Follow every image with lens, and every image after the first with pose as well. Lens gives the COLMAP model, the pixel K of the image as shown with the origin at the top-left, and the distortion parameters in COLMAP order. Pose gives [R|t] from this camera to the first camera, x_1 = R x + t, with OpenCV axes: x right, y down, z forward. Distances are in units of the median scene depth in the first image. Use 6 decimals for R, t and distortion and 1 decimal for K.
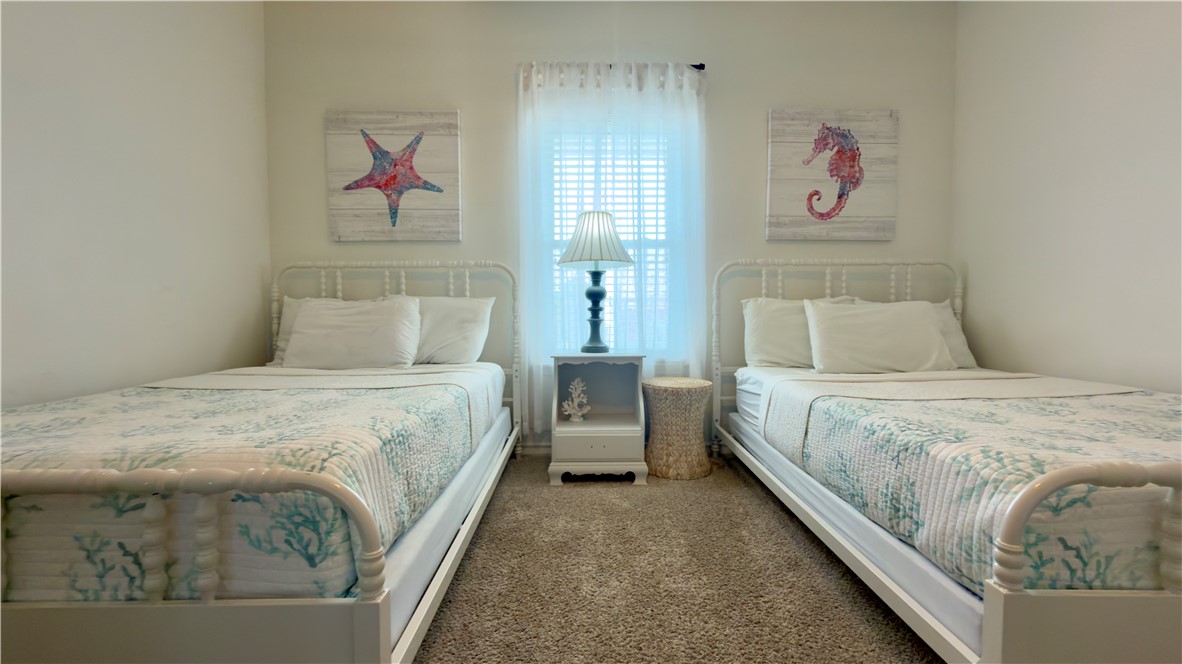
lens RADIAL K [[475.1, 0, 591.9], [0, 475.1, 335.5], [0, 0, 1]] dist [-0.003707, 0.001401]
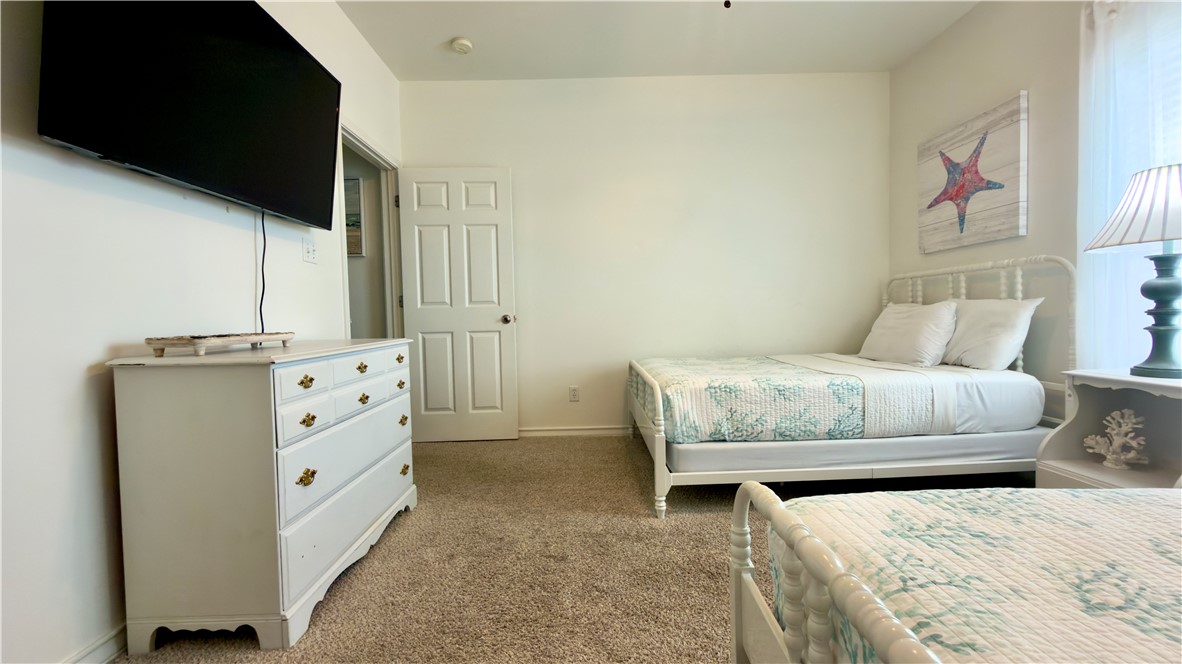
lens RADIAL K [[475.1, 0, 594.7], [0, 475.1, 330.7], [0, 0, 1]] dist [-0.003707, 0.001401]
pose [[0.010796, 0.034640, -0.999342, 0.629715], [-0.022192, 0.999162, 0.034394, -0.032902], [0.999695, 0.021806, 0.011556, 0.185960]]
